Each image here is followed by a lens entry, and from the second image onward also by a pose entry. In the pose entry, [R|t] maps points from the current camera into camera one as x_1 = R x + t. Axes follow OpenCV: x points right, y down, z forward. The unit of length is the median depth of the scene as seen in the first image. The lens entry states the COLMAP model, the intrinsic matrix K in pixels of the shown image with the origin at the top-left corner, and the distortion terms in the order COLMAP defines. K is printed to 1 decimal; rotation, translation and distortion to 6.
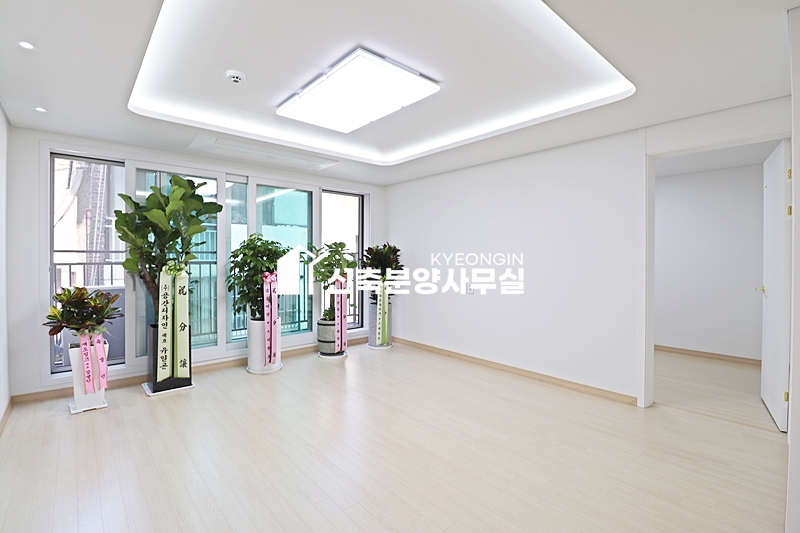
lens RADIAL K [[368.4, 0, 401.7], [0, 368.4, 265.7], [0, 0, 1]] dist [-0.008277, -0.009559]
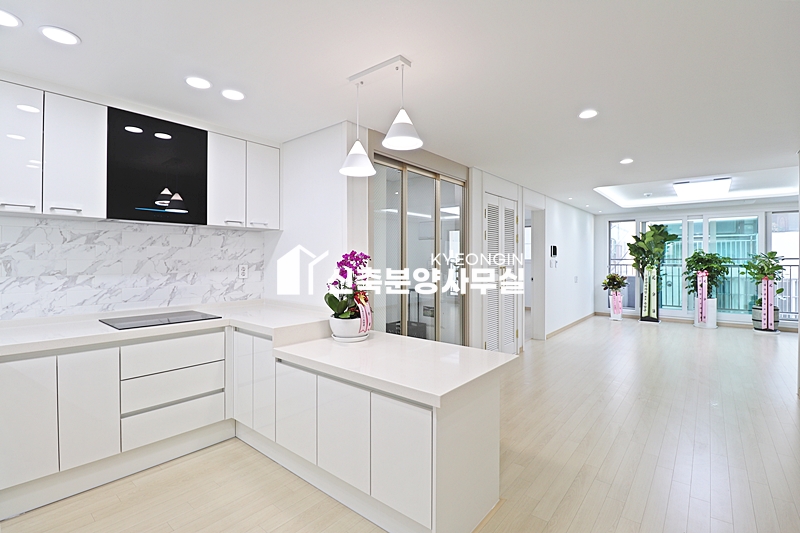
lens RADIAL K [[368.4, 0, 403.5], [0, 368.4, 260.5], [0, 0, 1]] dist [-0.008277, -0.009559]
pose [[0.152068, -0.000963, -0.988370, 1.298217], [-0.024665, 0.999684, -0.004769, 0.013971], [0.988062, 0.025103, 0.151996, -0.785598]]
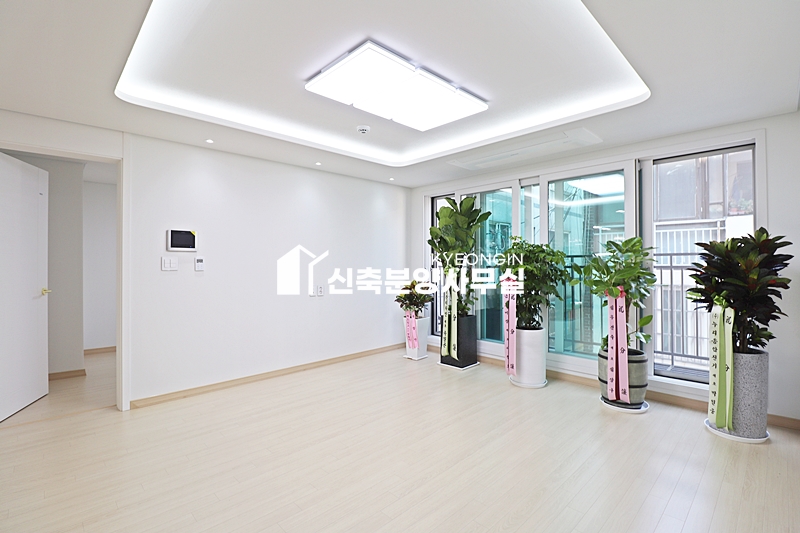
lens RADIAL K [[368.4, 0, 400.7], [0, 368.4, 259.0], [0, 0, 1]] dist [-0.008277, -0.009559]
pose [[0.054213, -0.011435, -0.998464, 0.627026], [-0.019334, 0.999735, -0.012499, -0.012210], [0.998342, 0.019982, 0.053978, 0.735009]]
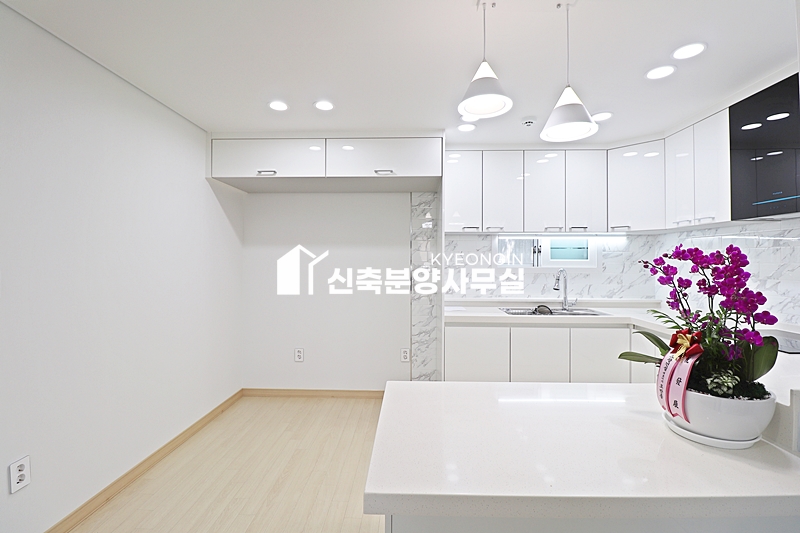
lens RADIAL K [[368.4, 0, 394.9], [0, 368.4, 262.1], [0, 0, 1]] dist [-0.008277, -0.009559]
pose [[-0.716881, -0.002332, 0.697192, 0.538755], [0.018570, 0.999576, 0.022439, -0.005090], [-0.696948, 0.029033, -0.716533, -0.338999]]
